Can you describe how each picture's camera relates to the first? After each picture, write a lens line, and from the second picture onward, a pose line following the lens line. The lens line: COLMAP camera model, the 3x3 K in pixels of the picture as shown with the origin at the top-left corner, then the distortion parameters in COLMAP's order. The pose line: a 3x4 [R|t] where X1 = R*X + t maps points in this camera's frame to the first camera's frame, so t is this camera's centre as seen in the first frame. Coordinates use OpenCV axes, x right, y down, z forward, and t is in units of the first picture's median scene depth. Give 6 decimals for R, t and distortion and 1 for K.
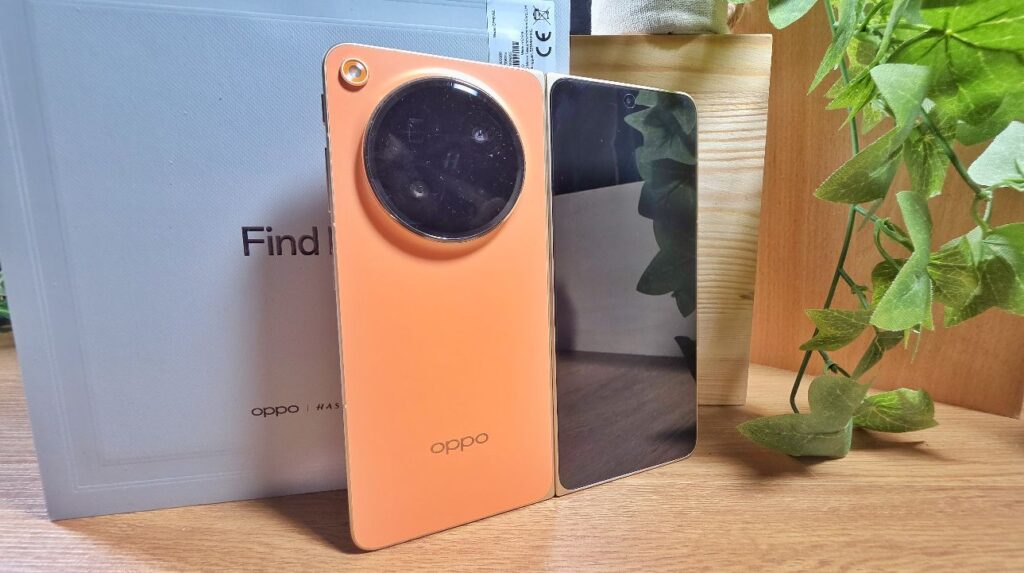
lens RADIAL K [[409.1, 0, 514.2], [0, 409.1, 282.4], [0, 0, 1]] dist [0.002110, 0.000408]
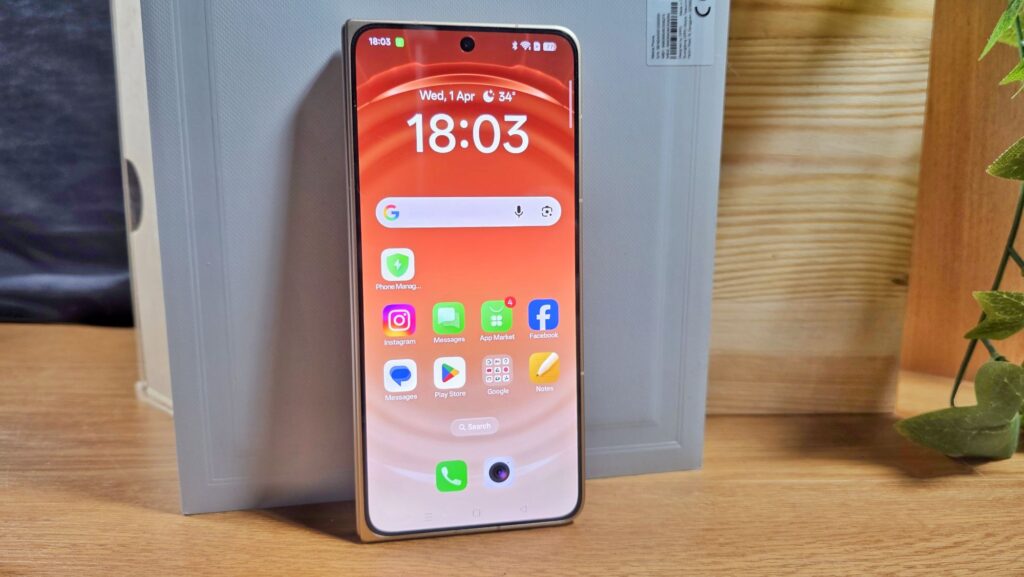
lens RADIAL K [[659.8, 0, 509.6], [0, 659.8, 289.0], [0, 0, 1]] dist [0.001275, -0.010247]
pose [[0.999623, -0.001469, 0.027435, -0.385896], [0.000735, 0.999642, 0.026740, 0.020416], [-0.027465, -0.026709, 0.999266, -0.467903]]
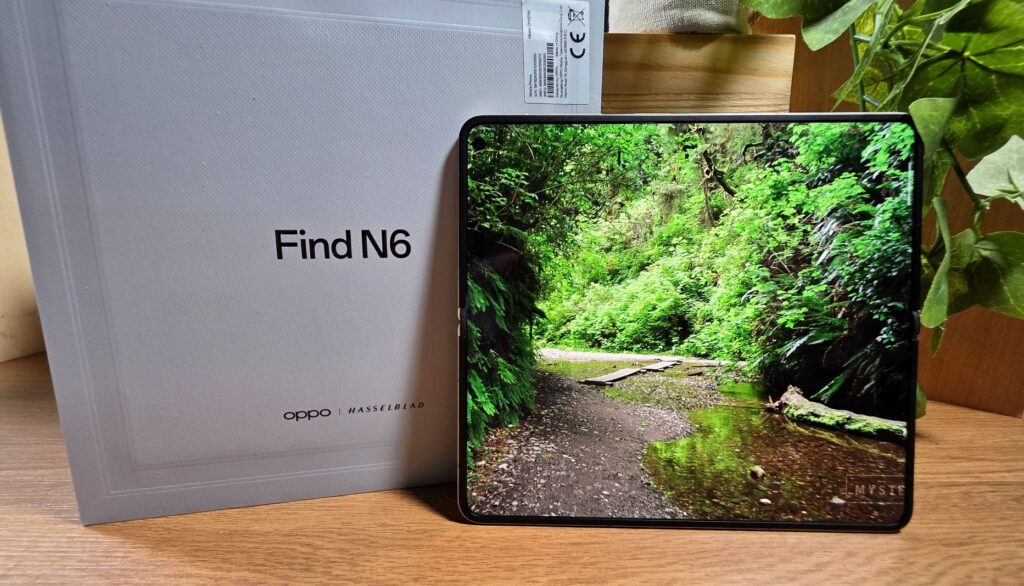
lens RADIAL K [[423.1, 0, 513.0], [0, 423.1, 295.5], [0, 0, 1]] dist [0.003253, -0.000138]
pose [[0.999711, -0.000407, 0.024045, -0.104107], [-0.000242, 0.999636, 0.026993, -0.004441], [-0.024047, -0.026991, 0.999346, -0.034846]]
